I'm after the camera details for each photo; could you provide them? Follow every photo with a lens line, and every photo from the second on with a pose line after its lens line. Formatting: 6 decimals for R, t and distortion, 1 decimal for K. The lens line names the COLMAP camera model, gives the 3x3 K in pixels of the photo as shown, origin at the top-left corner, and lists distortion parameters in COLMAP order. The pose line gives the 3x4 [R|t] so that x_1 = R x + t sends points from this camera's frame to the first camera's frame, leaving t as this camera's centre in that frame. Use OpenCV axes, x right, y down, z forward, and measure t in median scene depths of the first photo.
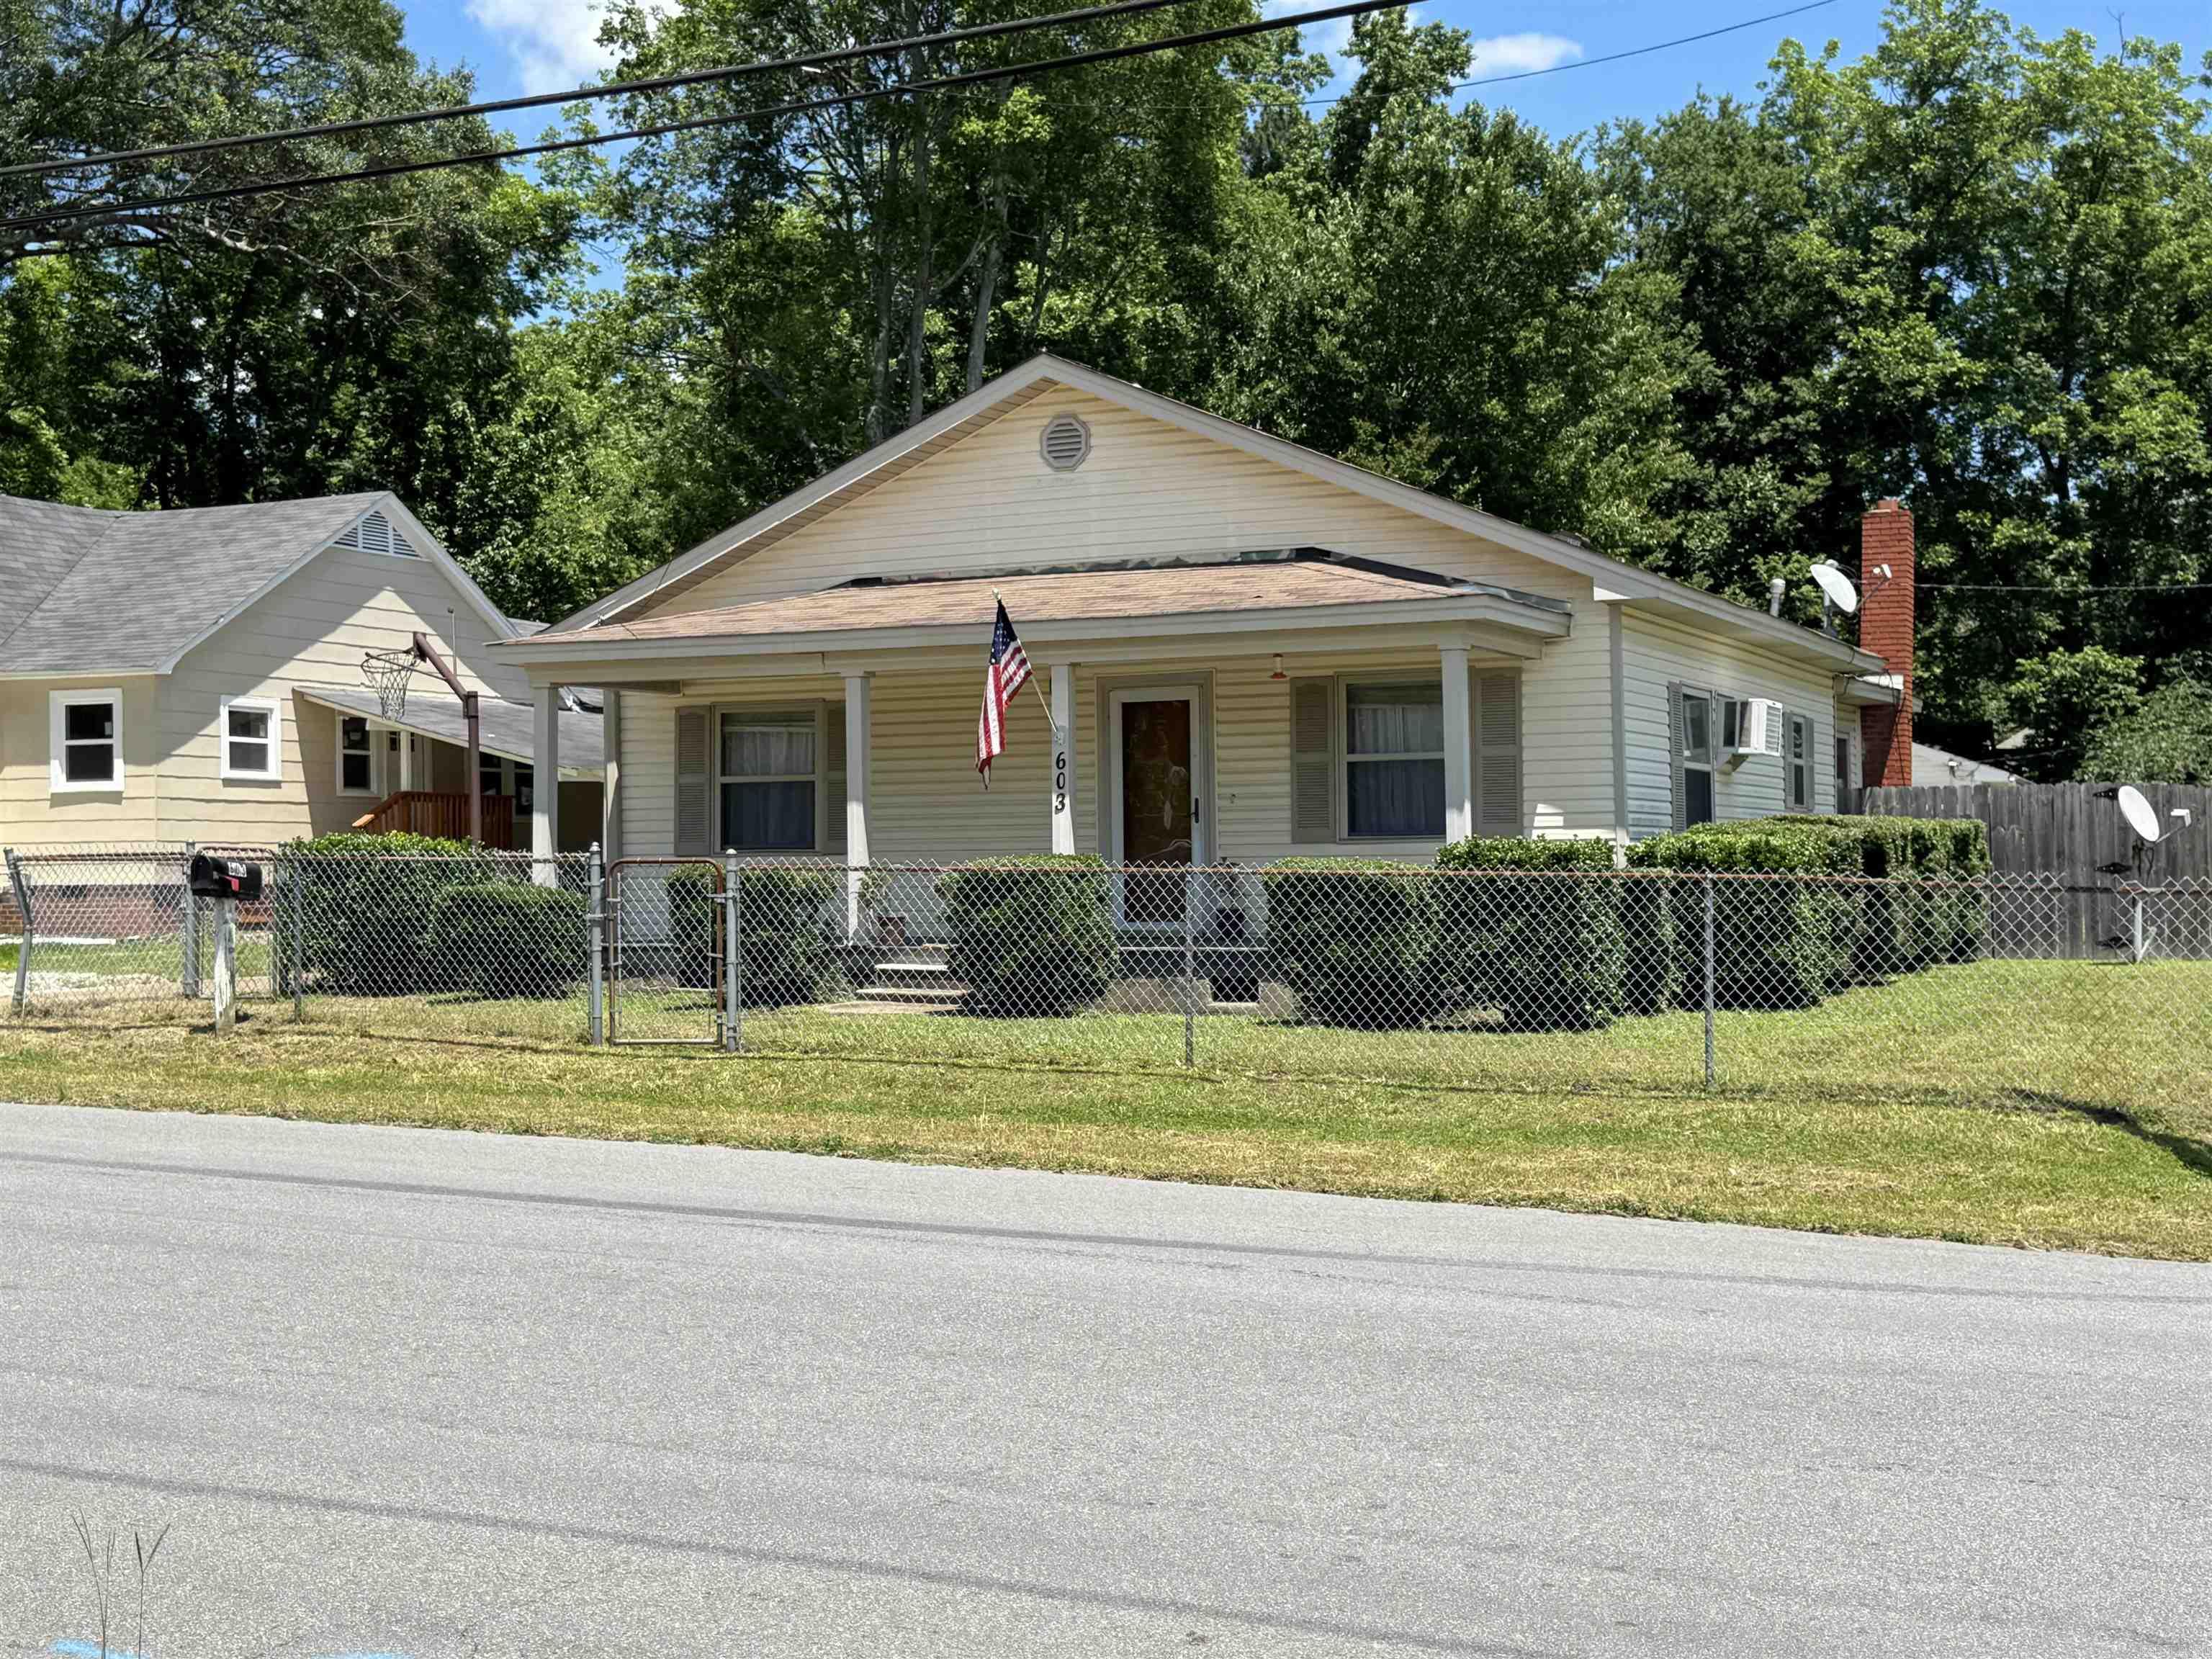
lens RADIAL K [[2853.0, 0, 1106.0], [0, 2853.0, 829.5], [0, 0, 1]] dist [0.086630, -0.018148]
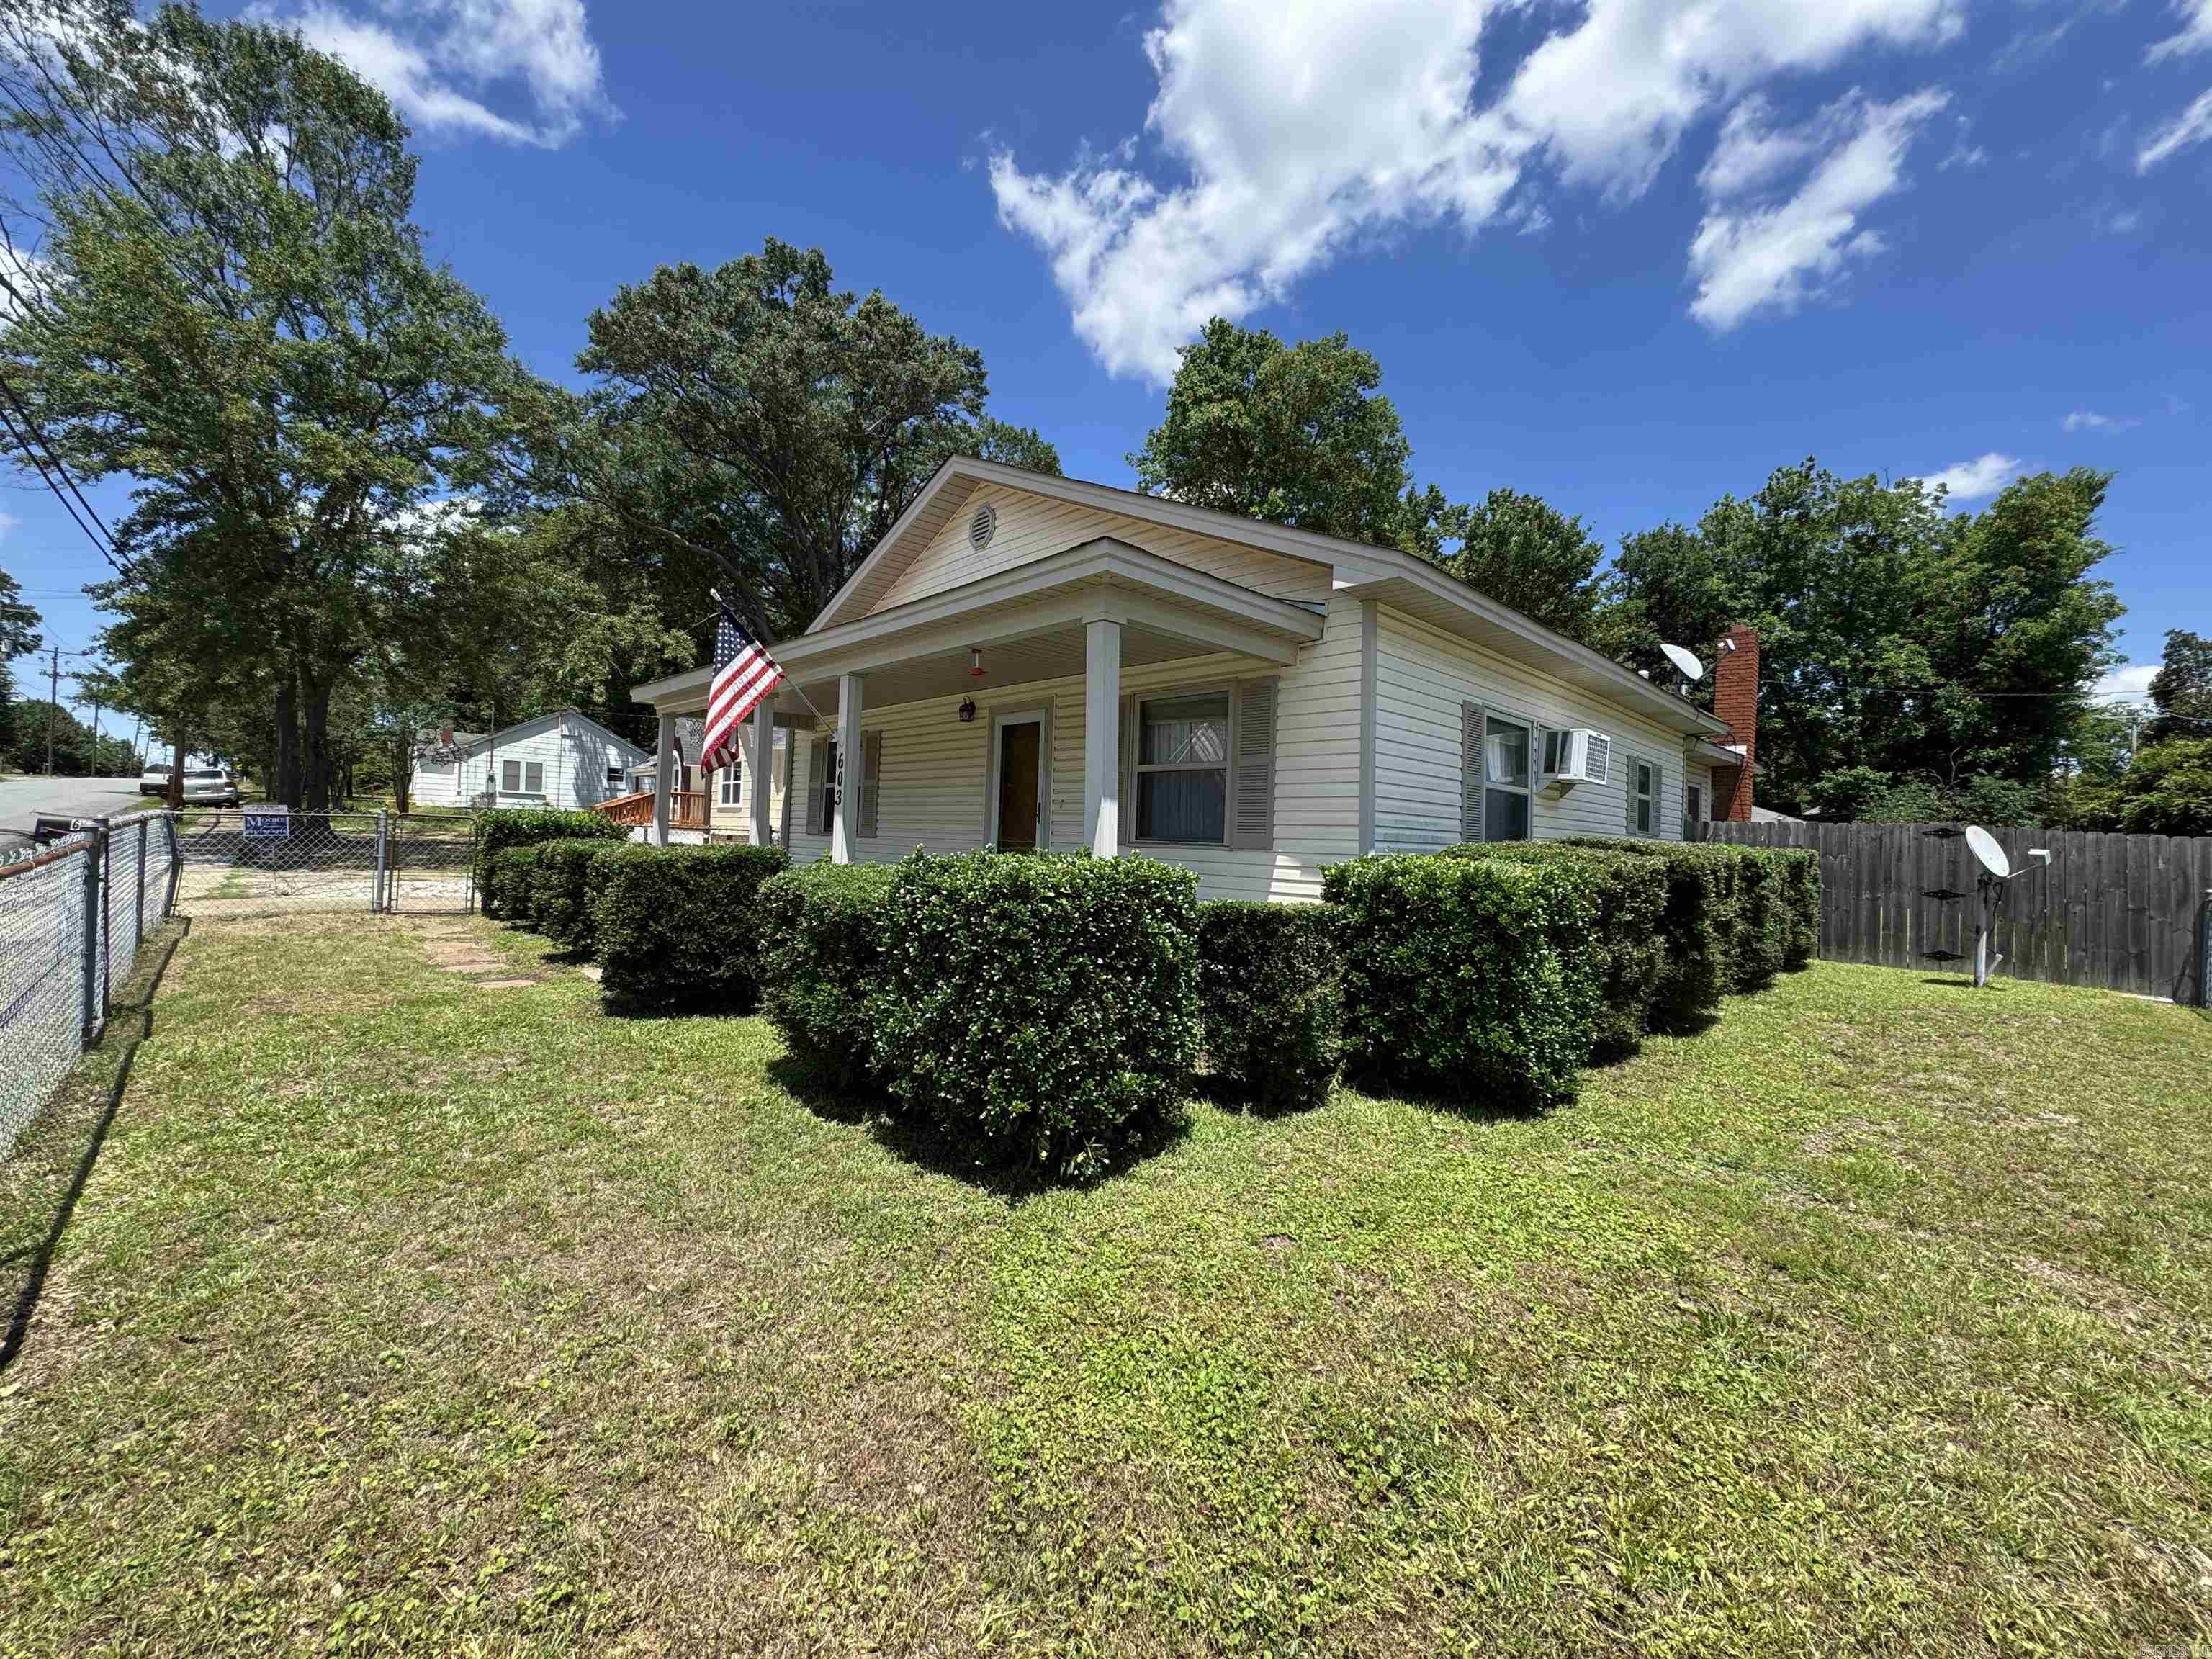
lens RADIAL K [[881.0, 0, 1105.3], [0, 881.0, 832.9], [0, 0, 1]] dist [-0.000490, -0.000717]
pose [[0.933745, 0.039438, -0.355759, 0.174051], [-0.038644, 0.999209, 0.009342, -0.002510], [0.355847, 0.005025, 0.934531, 0.606157]]
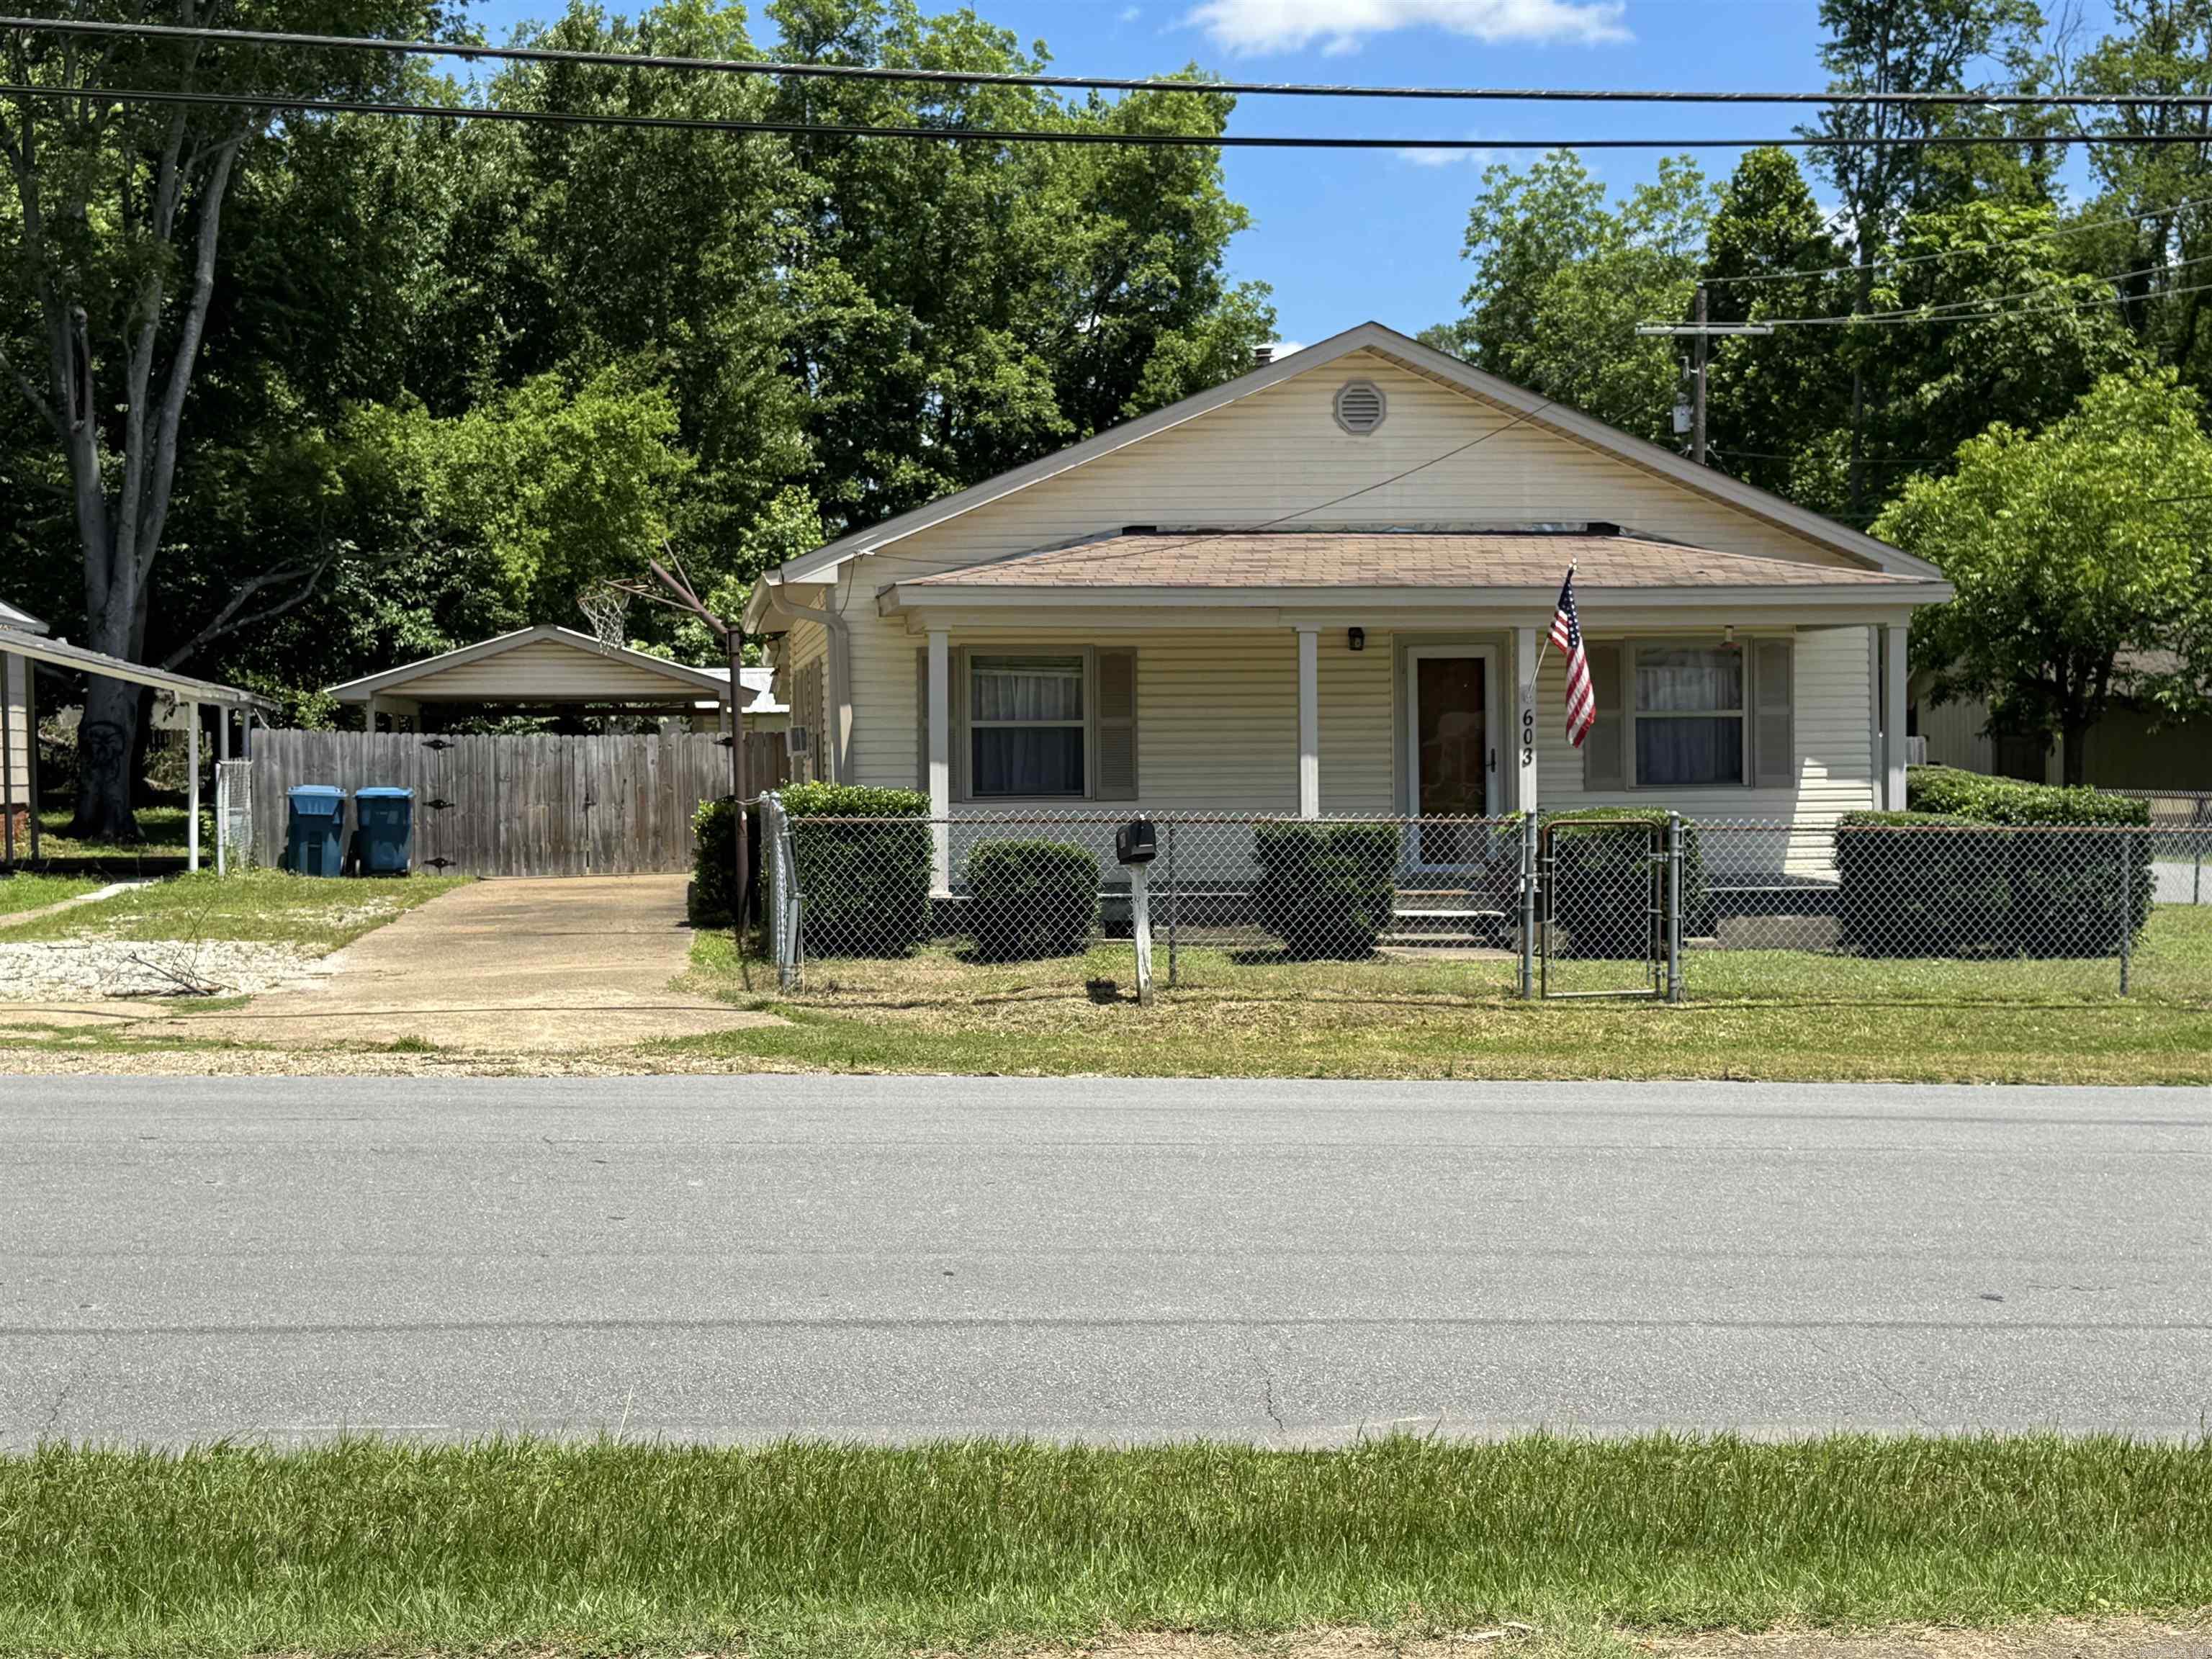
lens RADIAL K [[2845.3, 0, 1095.3], [0, 2845.3, 829.7], [0, 0, 1]] dist [0.198425, 0.038655]
pose [[0.837367, -0.012096, 0.546507, -0.627402], [-0.007231, 0.999423, 0.033201, -0.014085], [-0.546594, -0.031754, 0.836796, 0.160444]]
